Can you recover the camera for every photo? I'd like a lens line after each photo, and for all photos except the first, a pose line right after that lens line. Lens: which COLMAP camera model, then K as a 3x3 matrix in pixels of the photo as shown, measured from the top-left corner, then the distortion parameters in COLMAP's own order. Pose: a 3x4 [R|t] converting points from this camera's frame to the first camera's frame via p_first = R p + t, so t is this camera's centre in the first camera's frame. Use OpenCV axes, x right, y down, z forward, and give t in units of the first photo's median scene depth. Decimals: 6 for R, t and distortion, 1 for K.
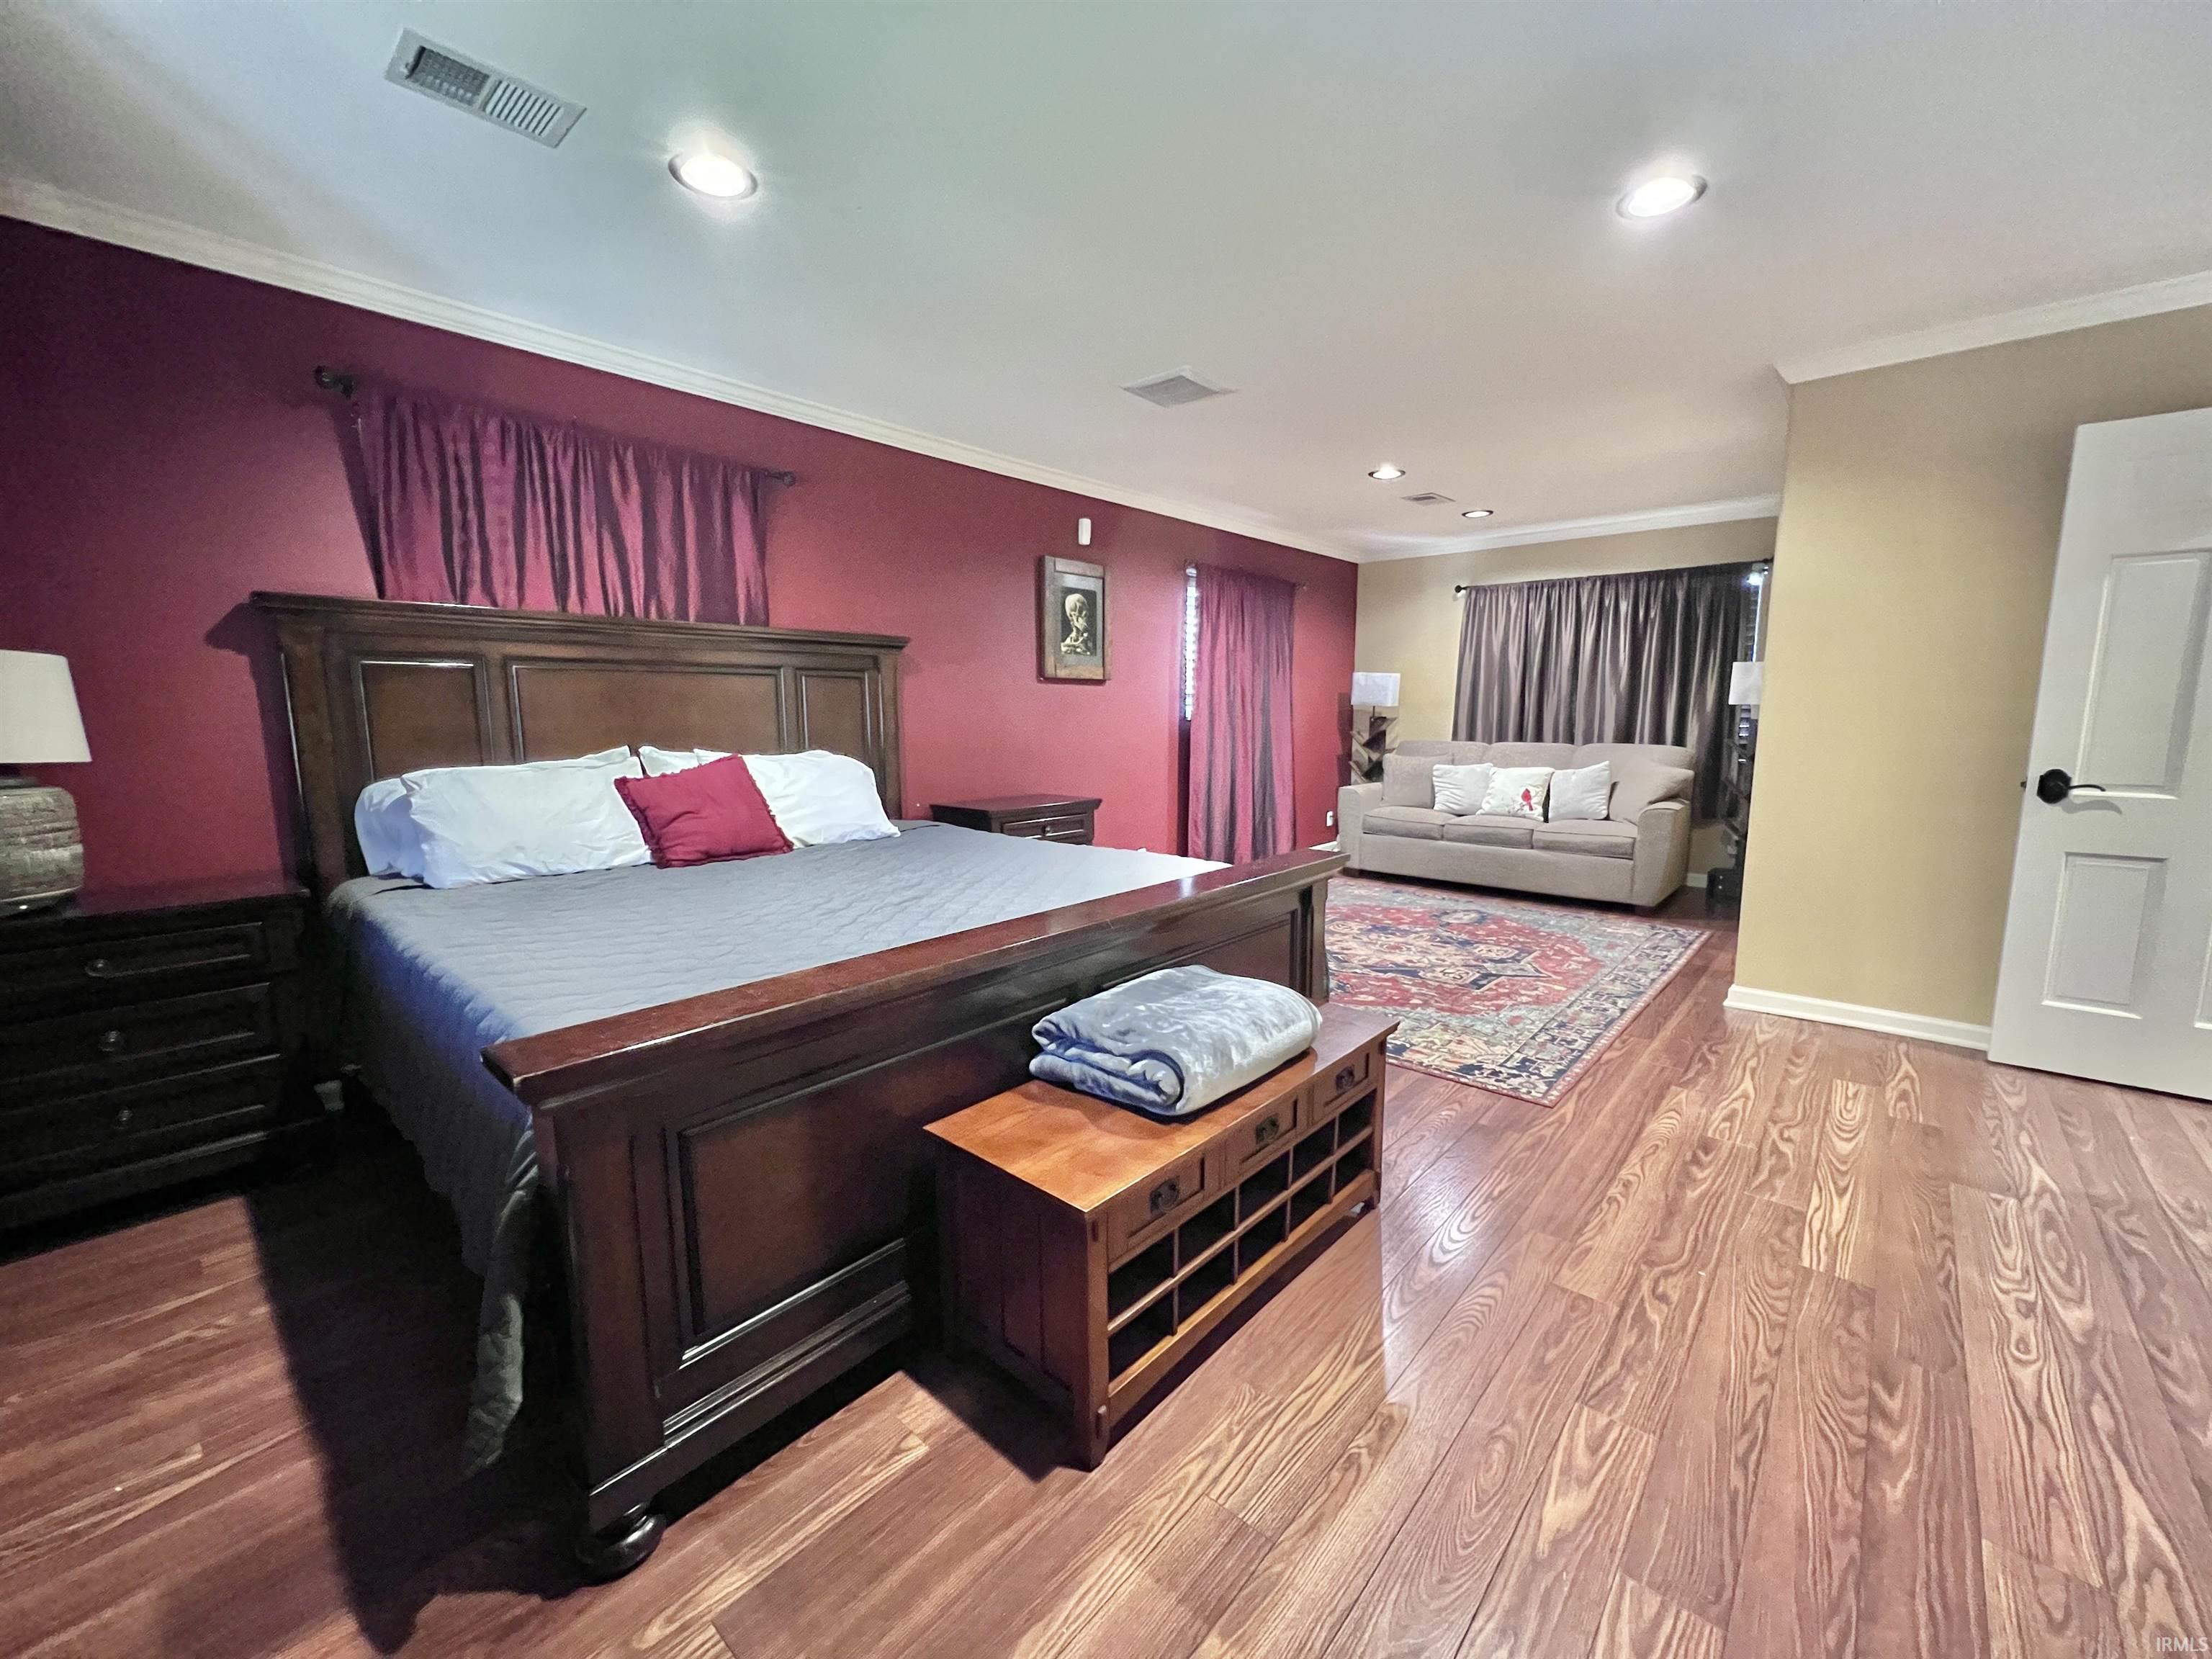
lens RADIAL K [[885.0, 0, 1112.1], [0, 885.0, 834.1], [0, 0, 1]] dist [-0.002132, 0.000723]
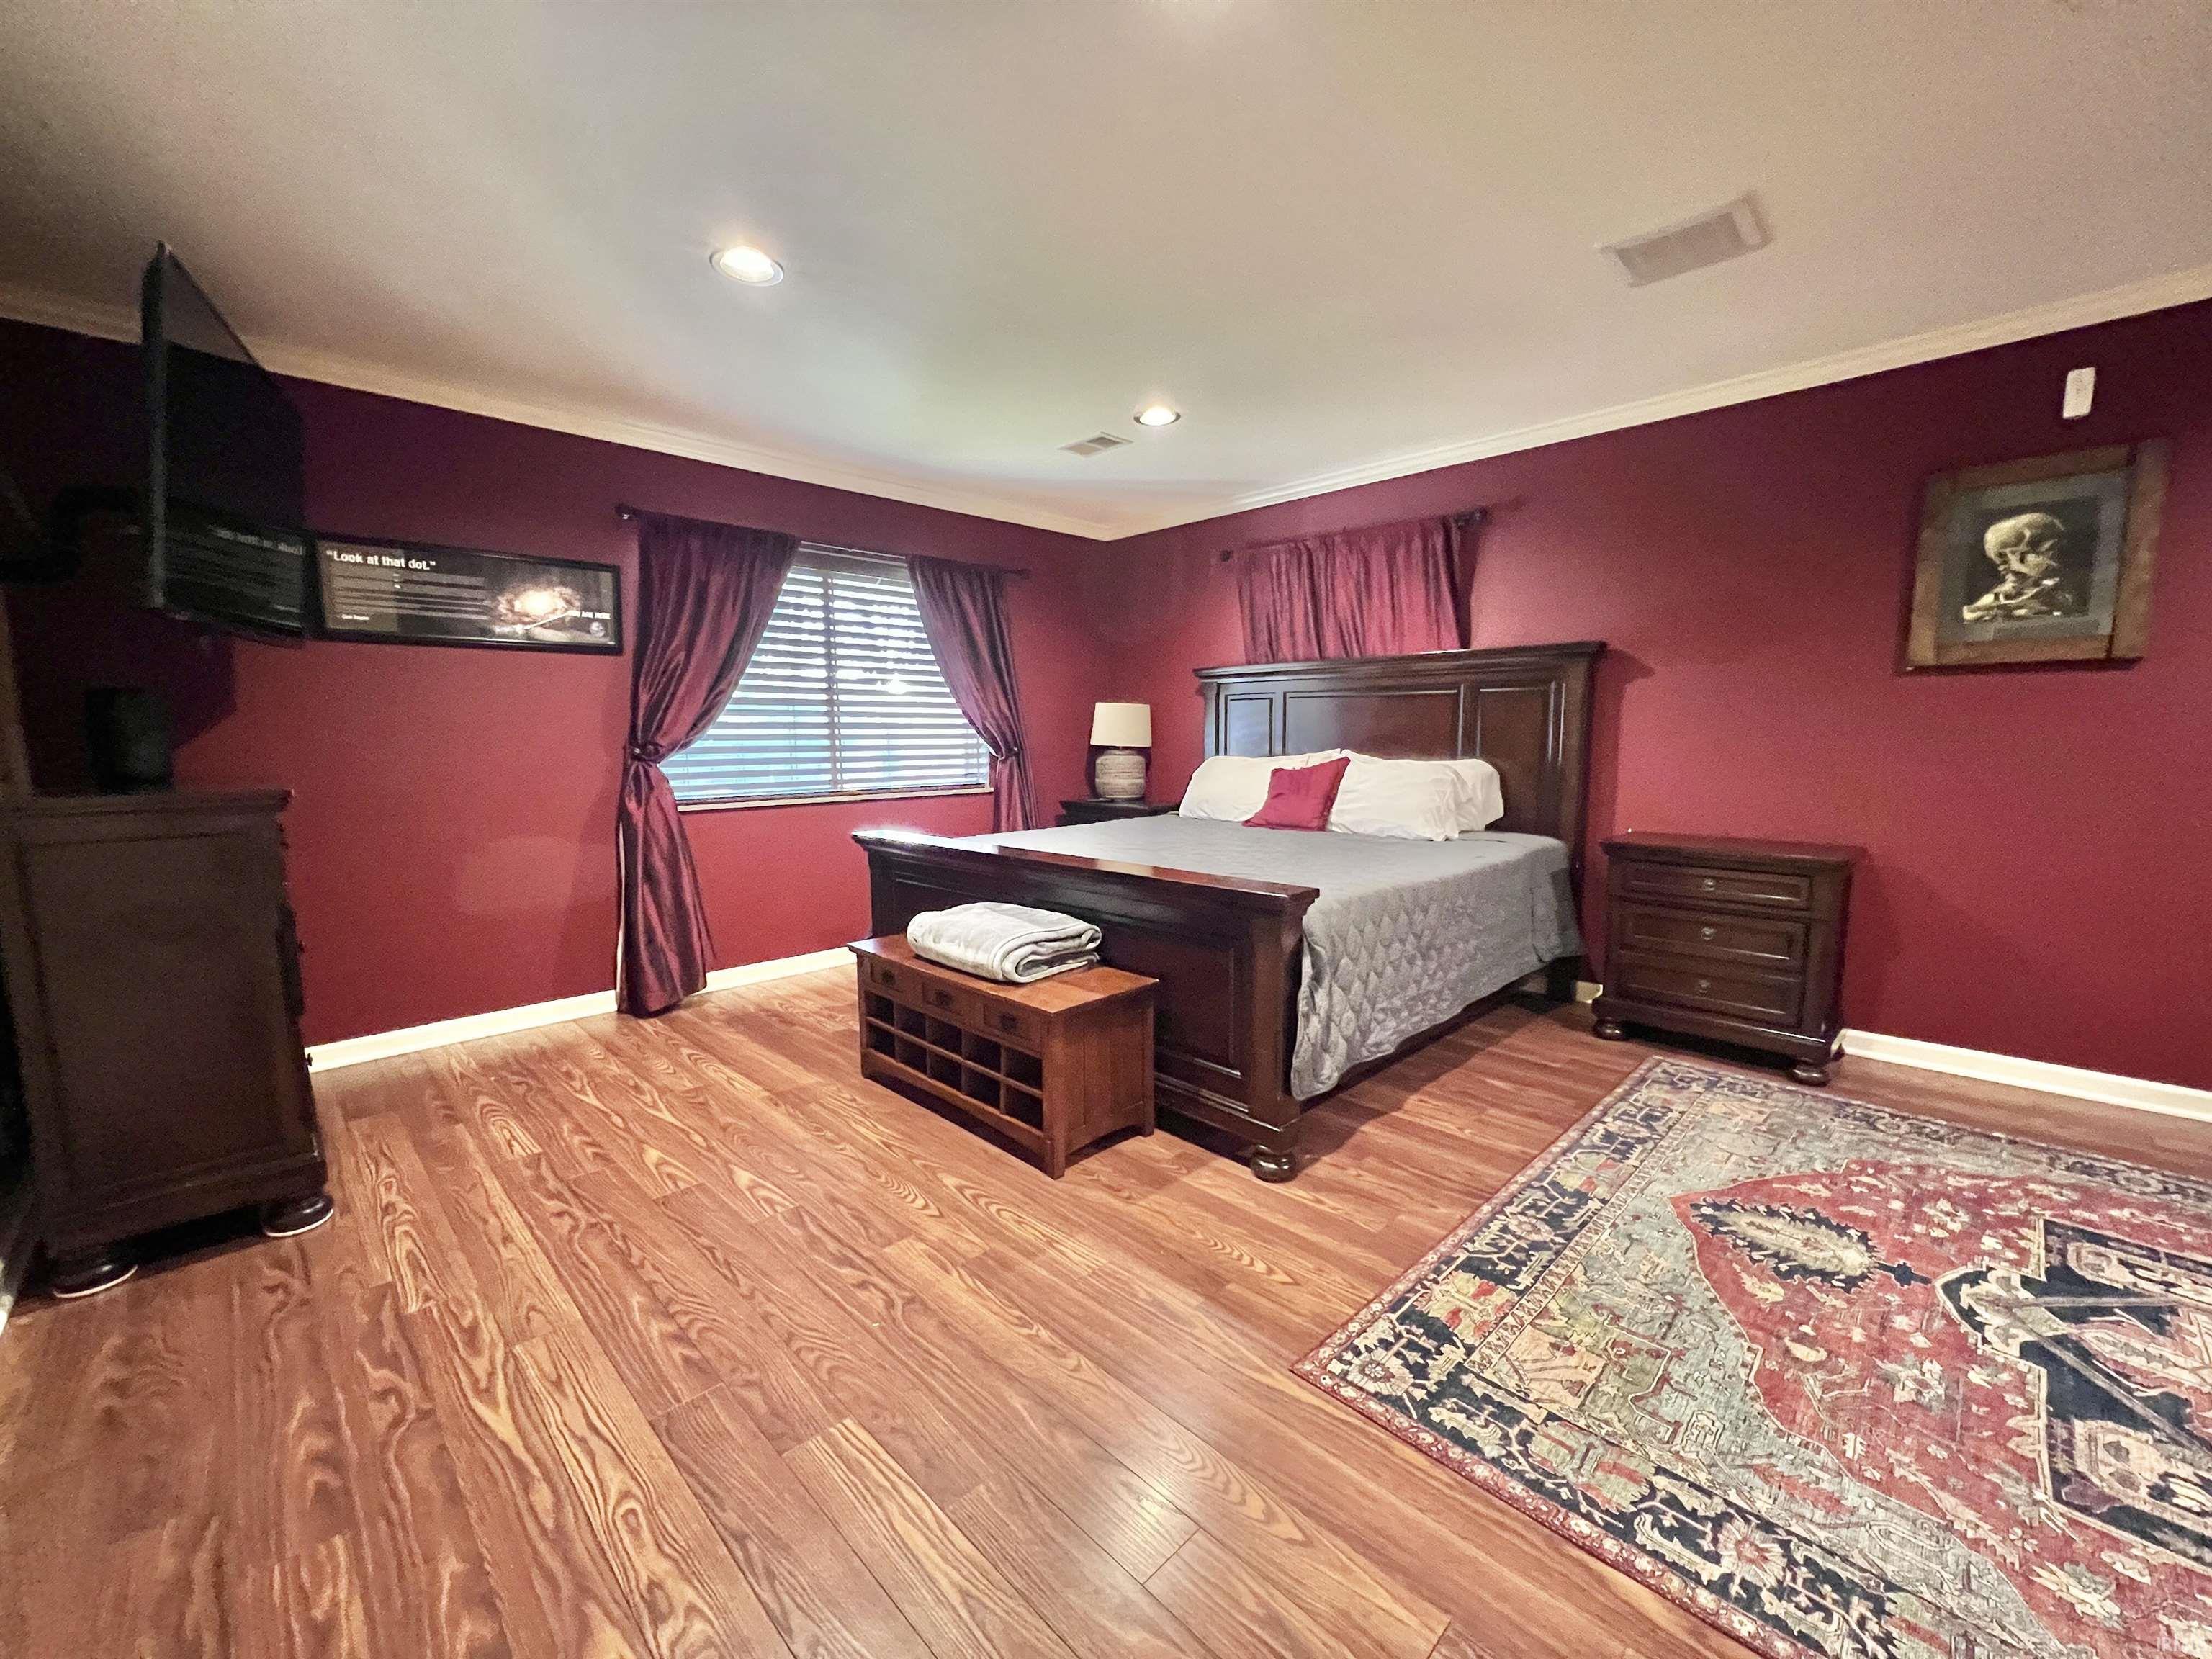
lens RADIAL K [[885.0, 0, 1112.1], [0, 885.0, 834.1], [0, 0, 1]] dist [-0.002132, 0.000723]
pose [[-0.059185, 0.120354, -0.990965, 0.787912], [-0.131368, 0.983133, 0.127249, -0.085604], [0.989565, 0.137712, -0.042376, 0.630705]]
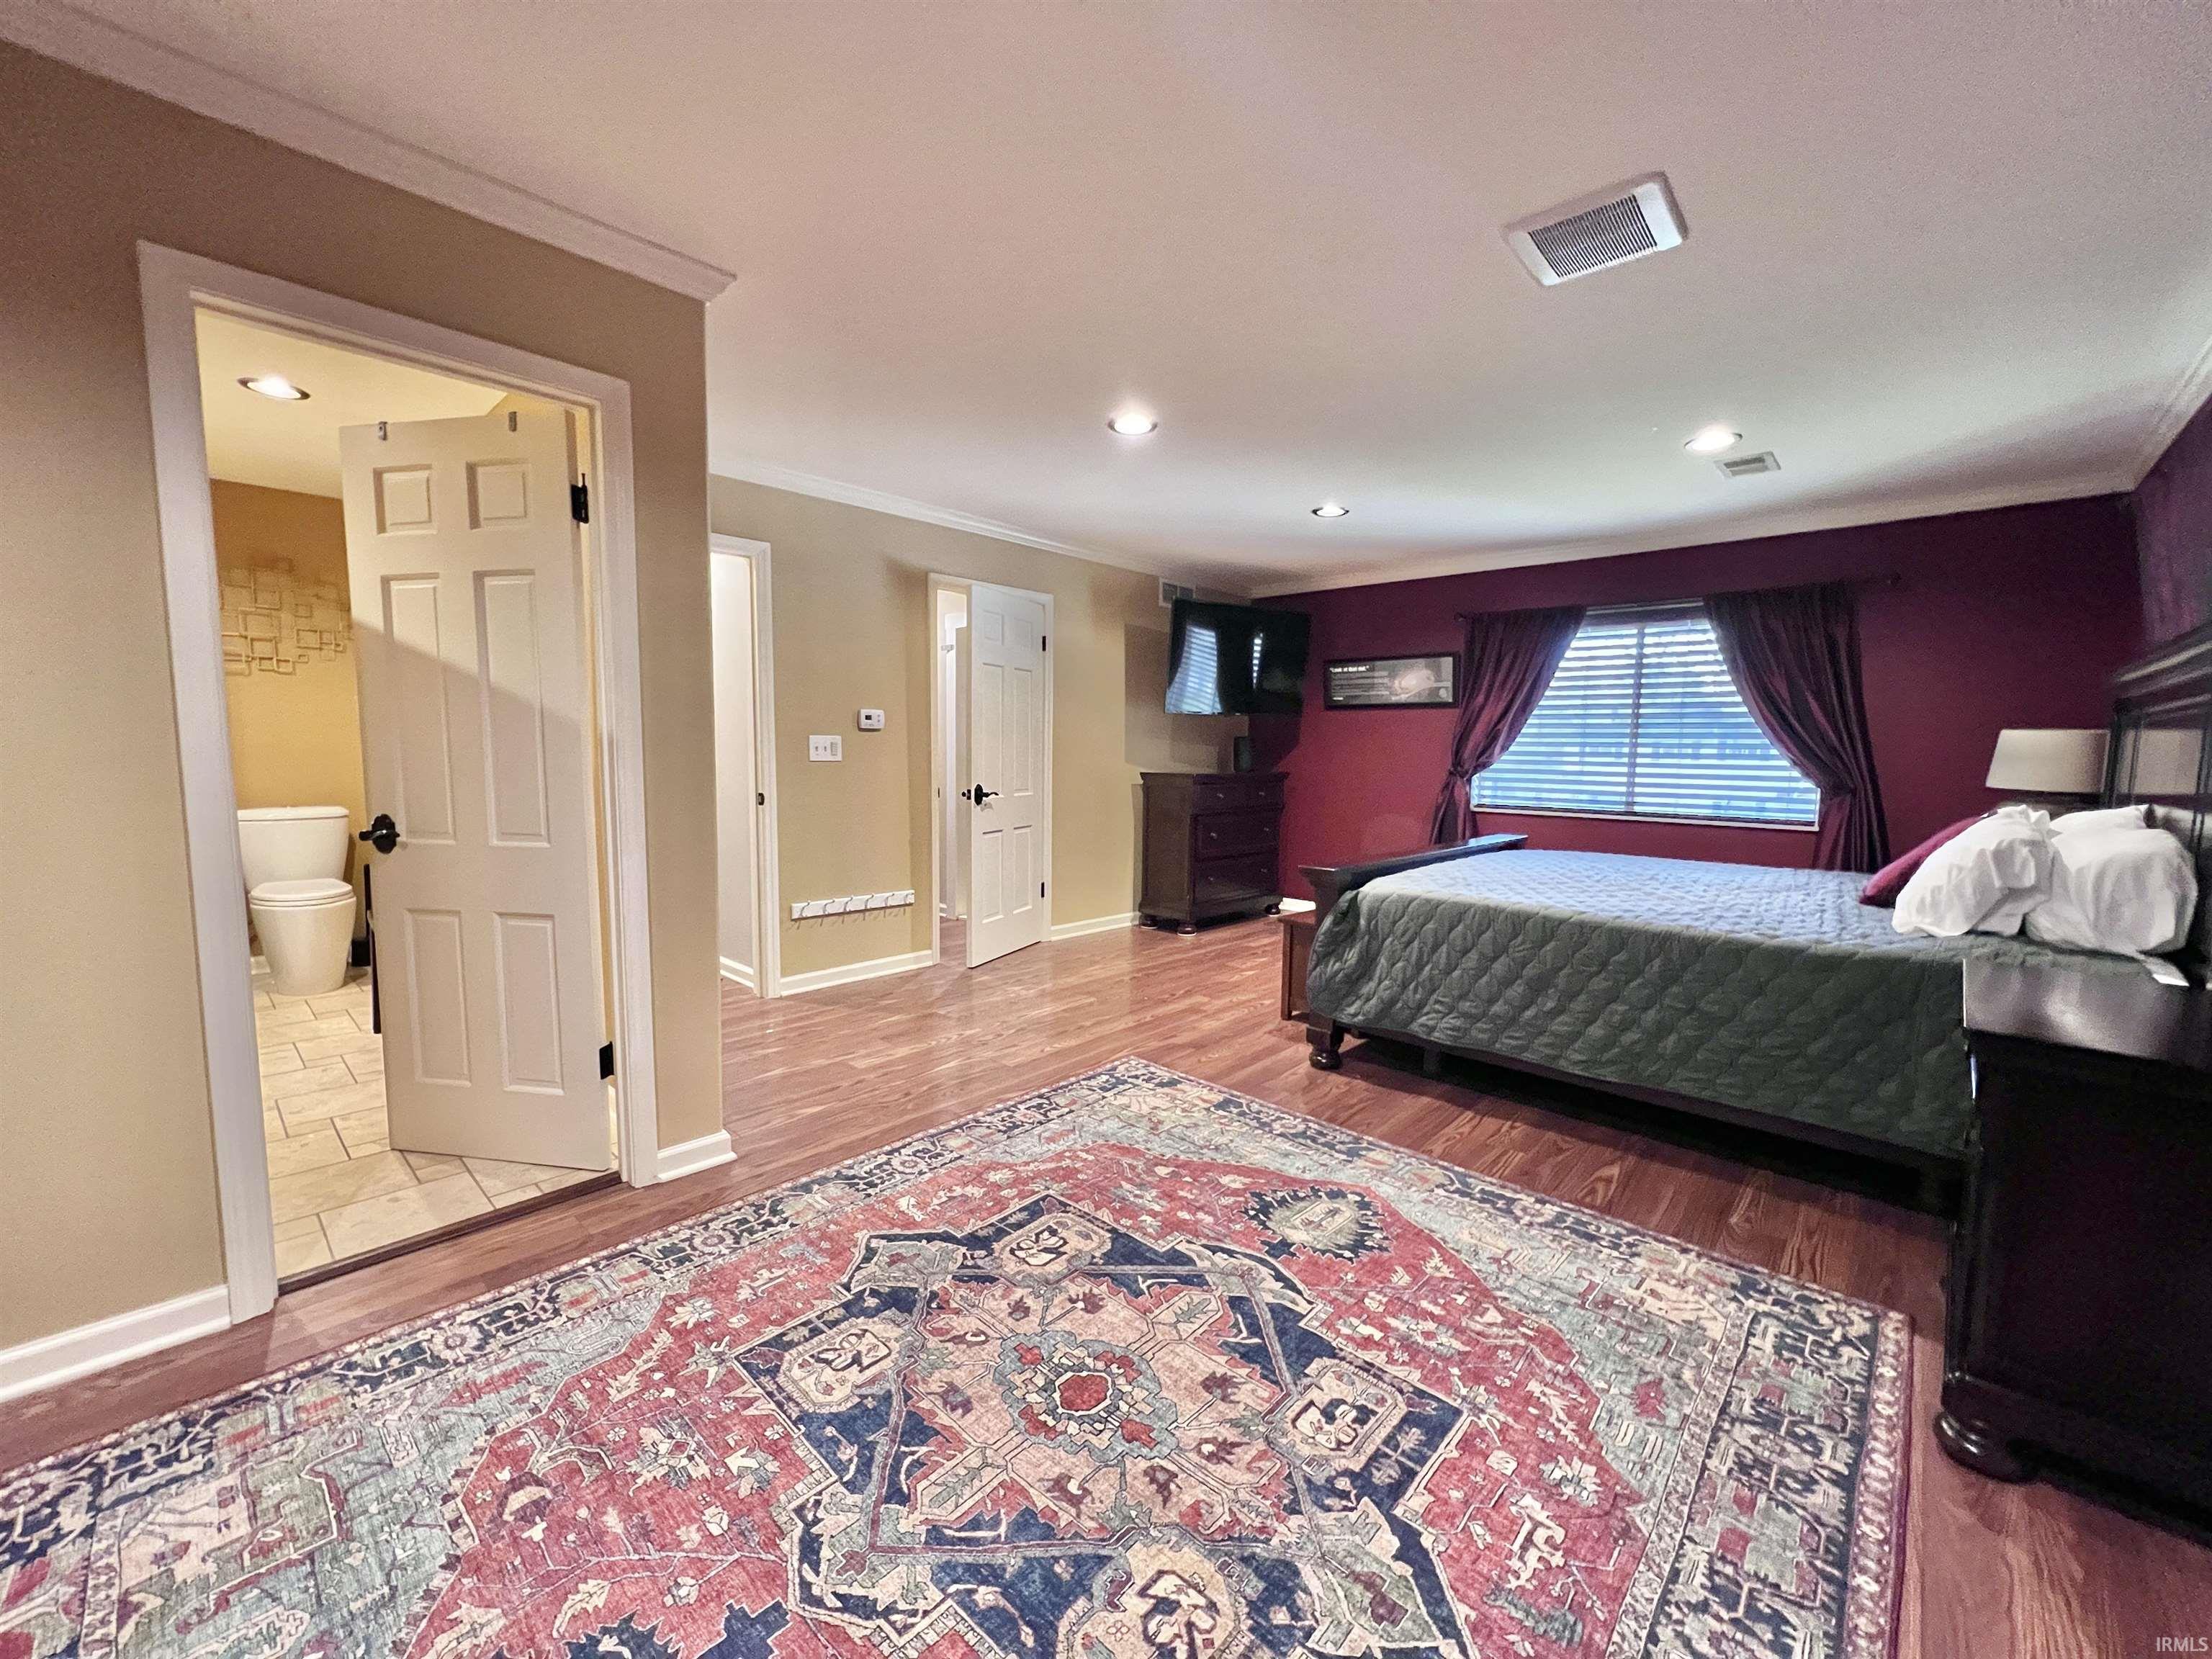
lens RADIAL K [[885.0, 0, 1112.1], [0, 885.0, 834.1], [0, 0, 1]] dist [-0.002132, 0.000723]
pose [[-0.999840, -0.010989, 0.014135, 0.378164], [-0.007409, 0.972658, 0.232125, -0.228688], [-0.016299, 0.231983, -0.972583, 1.619705]]
